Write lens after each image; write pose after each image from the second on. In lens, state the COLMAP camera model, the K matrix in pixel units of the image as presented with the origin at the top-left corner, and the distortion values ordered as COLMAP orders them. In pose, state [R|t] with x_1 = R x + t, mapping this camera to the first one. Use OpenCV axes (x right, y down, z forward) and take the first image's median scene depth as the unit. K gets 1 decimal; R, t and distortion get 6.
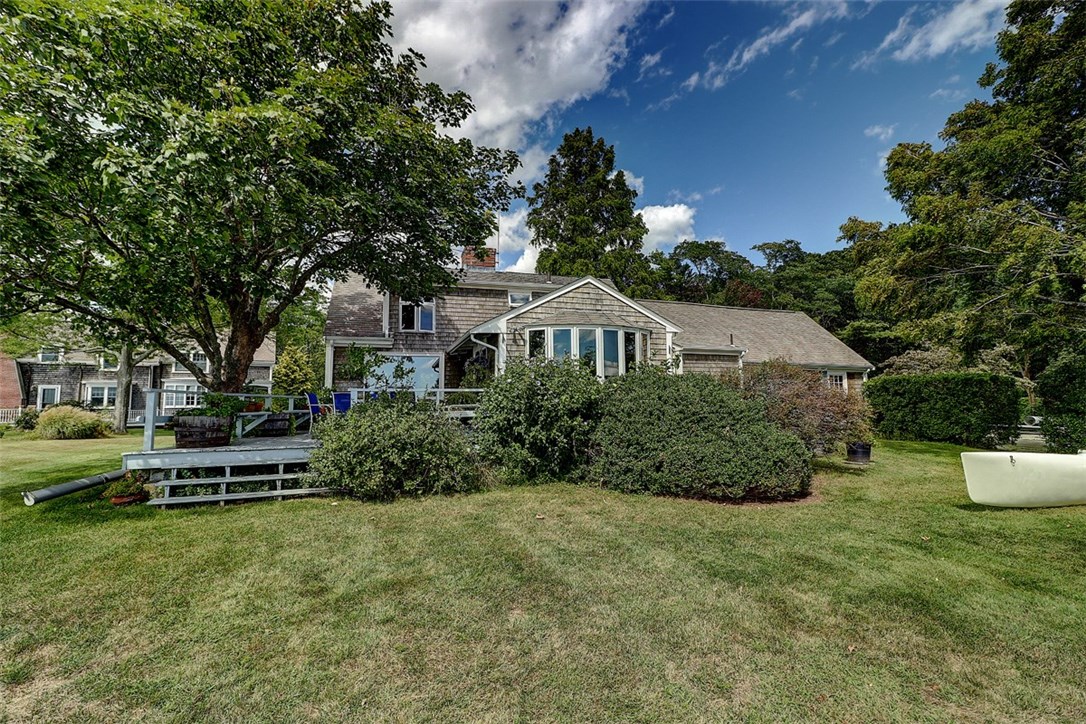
lens RADIAL K [[504.7, 0, 543.0], [0, 504.7, 362.0], [0, 0, 1]] dist [0.000762, -0.000011]
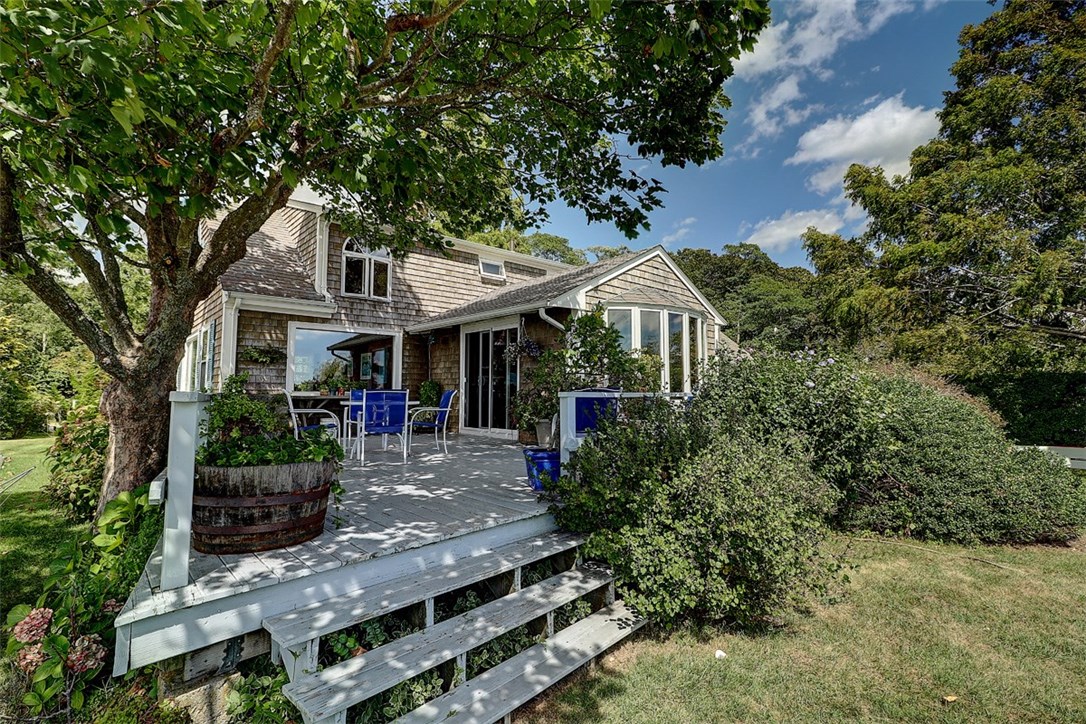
lens RADIAL K [[504.7, 0, 543.0], [0, 504.7, 362.0], [0, 0, 1]] dist [0.000762, -0.000011]
pose [[0.912695, 0.039491, 0.406730, -0.315335], [-0.048133, 0.998780, 0.011036, 0.008685], [-0.405798, -0.029650, 0.913482, 0.276394]]
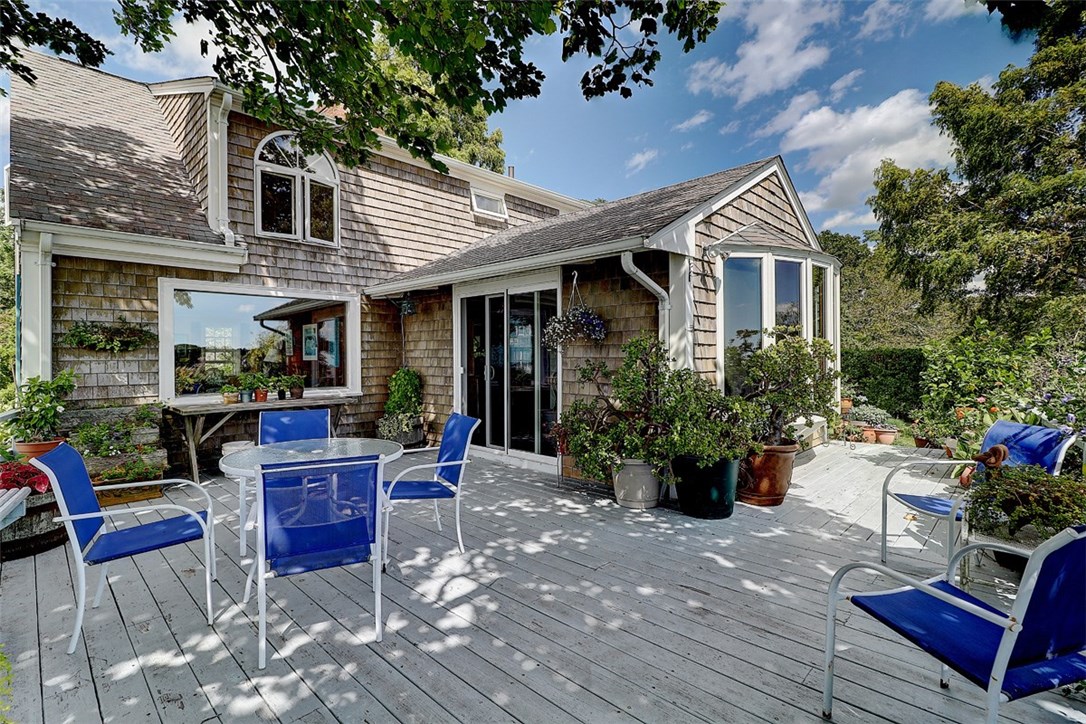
lens RADIAL K [[504.7, 0, 543.0], [0, 504.7, 362.0], [0, 0, 1]] dist [0.000762, -0.000011]
pose [[0.878482, -0.000292, 0.477776, -0.281129], [-0.044502, 0.995602, 0.082434, -0.001543], [-0.475699, -0.093679, 0.874606, 0.527960]]
